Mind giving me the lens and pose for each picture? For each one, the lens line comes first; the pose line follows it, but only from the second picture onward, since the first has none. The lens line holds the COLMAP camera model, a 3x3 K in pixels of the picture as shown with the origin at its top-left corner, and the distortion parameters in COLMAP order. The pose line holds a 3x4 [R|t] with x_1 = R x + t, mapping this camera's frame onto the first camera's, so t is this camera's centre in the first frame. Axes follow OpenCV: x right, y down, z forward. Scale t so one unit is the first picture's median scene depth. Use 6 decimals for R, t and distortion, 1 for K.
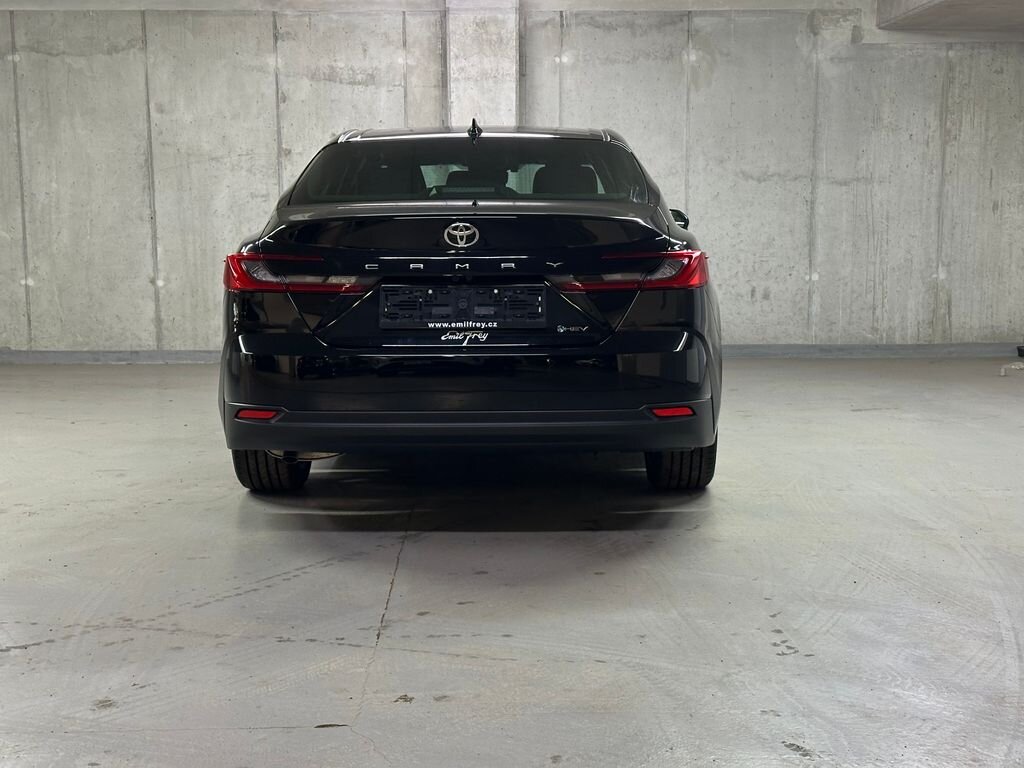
lens RADIAL K [[1394.3, 0, 507.2], [0, 1394.3, 384.7], [0, 0, 1]] dist [0.110671, 0.000000]
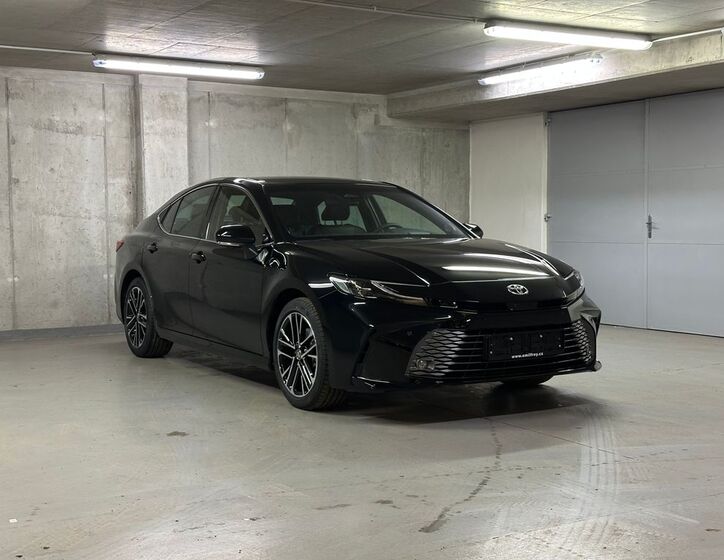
lens RADIAL K [[1017.4, 0, 361.4], [0, 1017.4, 273.7], [0, 0, 1]] dist [0.105035, 0.000000]
pose [[0.859930, -0.024575, 0.509820, -0.376659], [0.063804, 0.996181, -0.059601, 0.000301], [-0.506409, 0.083781, 0.858214, 0.006573]]
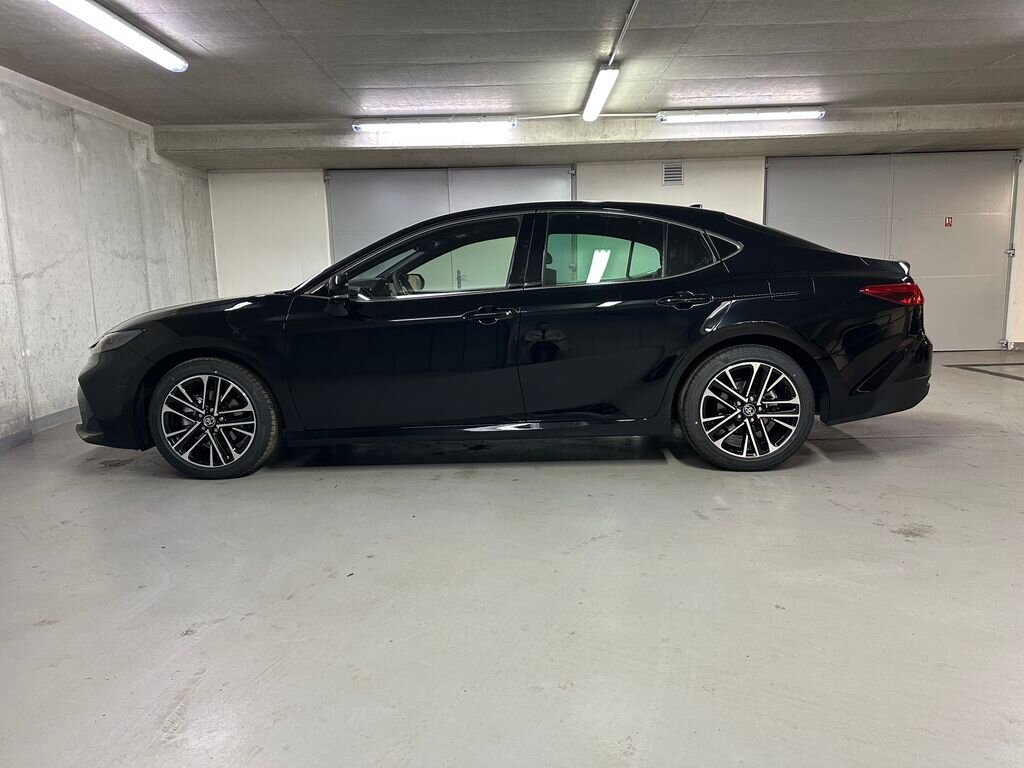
lens RADIAL K [[724.3, 0, 513.1], [0, 724.3, 390.1], [0, 0, 1]] dist [0.000346, -0.013401]
pose [[0.024095, -0.151005, 0.988239, -0.470731], [0.147370, 0.978263, 0.145888, -0.074286], [-0.988788, 0.142122, 0.045825, 0.650266]]
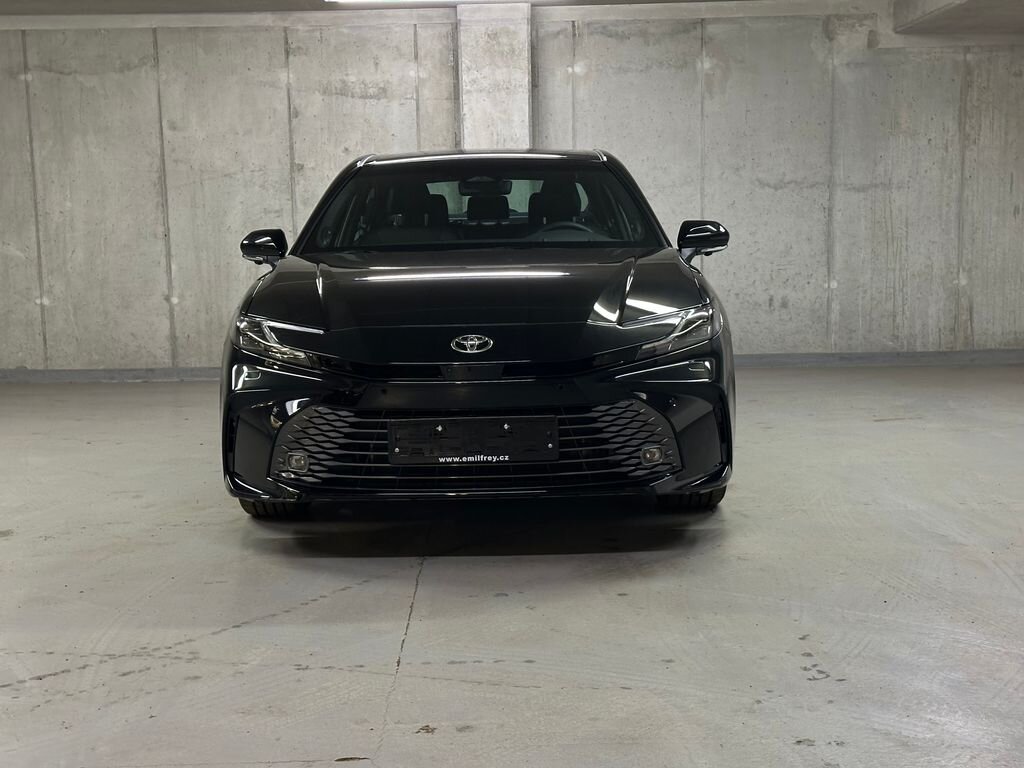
lens RADIAL K [[1394.3, 0, 501.6], [0, 1394.3, 389.2], [0, 0, 1]] dist [0.110671, 0.000000]
pose [[0.999803, -0.013296, -0.014738, -0.001052], [0.013249, 0.999907, -0.003326, -0.002931], [0.014781, 0.003130, 0.999886, 0.007110]]
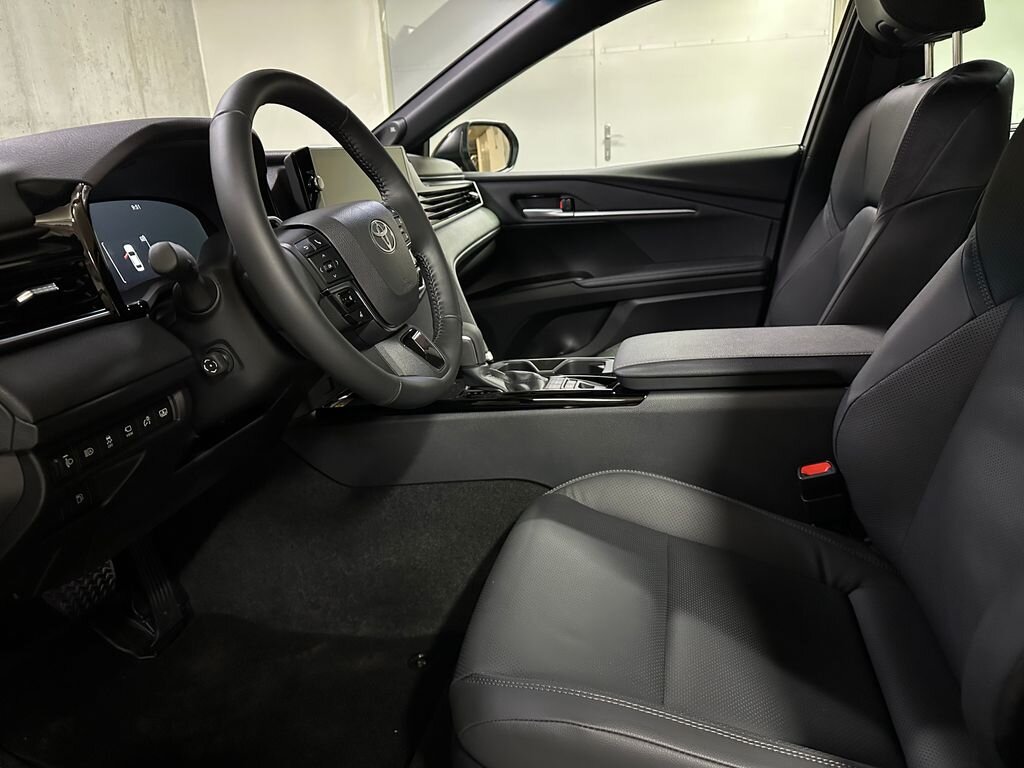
lens RADIAL K [[724.3, 0, 511.9], [0, 724.3, 392.9], [0, 0, 1]] dist [0.000346, -0.013401]
pose [[0.210214, -0.311422, 0.926729, -0.119993], [0.174973, 0.944589, 0.277734, -0.075996], [-0.961870, 0.103768, 0.253056, 0.689532]]
